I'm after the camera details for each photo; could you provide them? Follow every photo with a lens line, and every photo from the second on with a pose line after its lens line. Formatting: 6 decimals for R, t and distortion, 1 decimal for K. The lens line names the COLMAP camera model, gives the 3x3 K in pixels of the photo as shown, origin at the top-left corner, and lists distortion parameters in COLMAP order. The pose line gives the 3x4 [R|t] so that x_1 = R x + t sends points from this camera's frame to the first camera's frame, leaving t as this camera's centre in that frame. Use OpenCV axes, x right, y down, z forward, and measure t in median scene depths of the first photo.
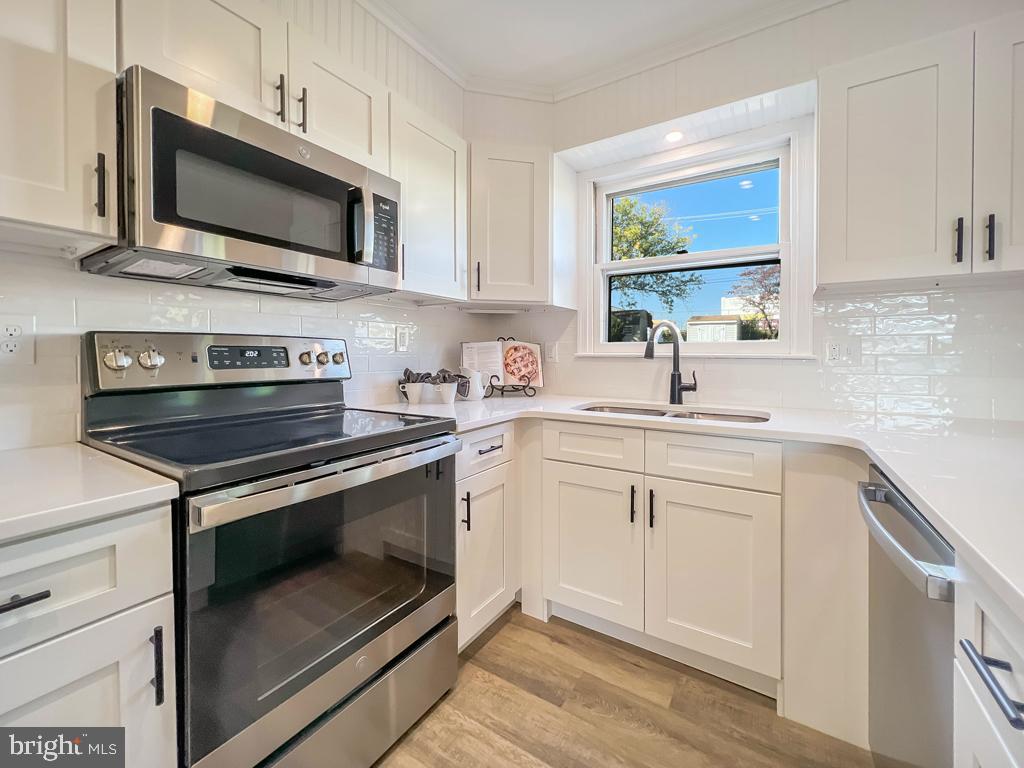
lens RADIAL K [[416.0, 0, 499.5], [0, 416.0, 360.2], [0, 0, 1]] dist [0.000377, 0.000062]
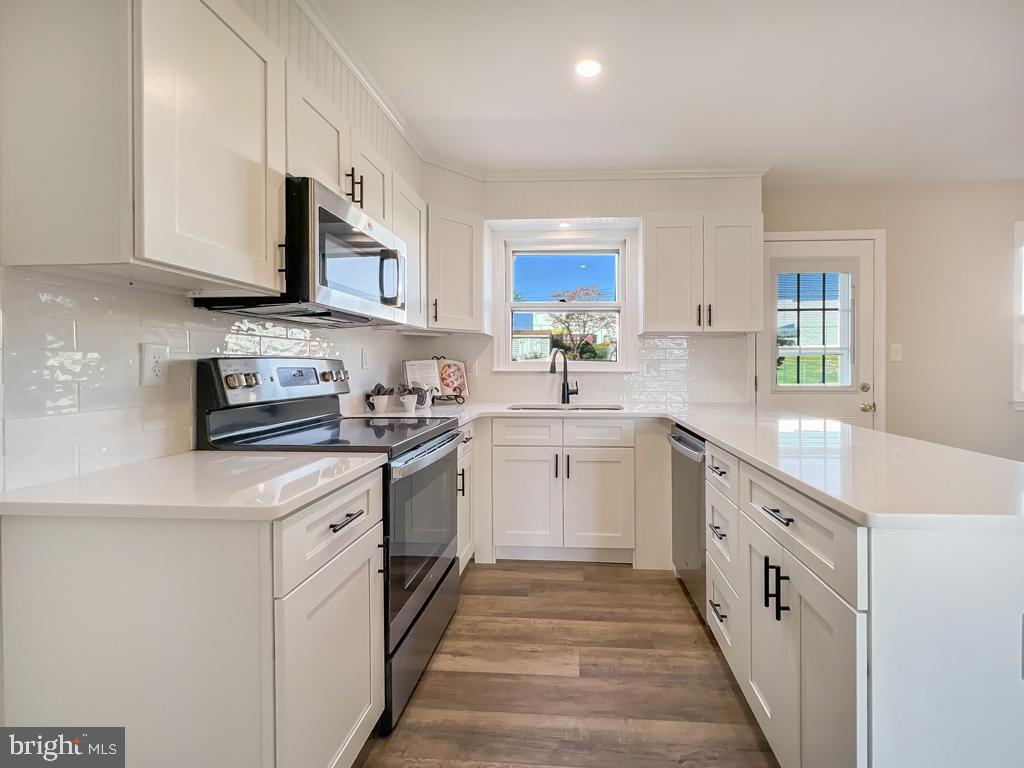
lens RADIAL K [[416.0, 0, 560.6], [0, 416.0, 367.2], [0, 0, 1]] dist [0.000377, 0.000062]
pose [[0.861409, -0.002161, 0.507907, -0.364192], [0.007900, 0.999927, -0.009145, -0.011615], [-0.507850, 0.011890, 0.861363, -0.287889]]
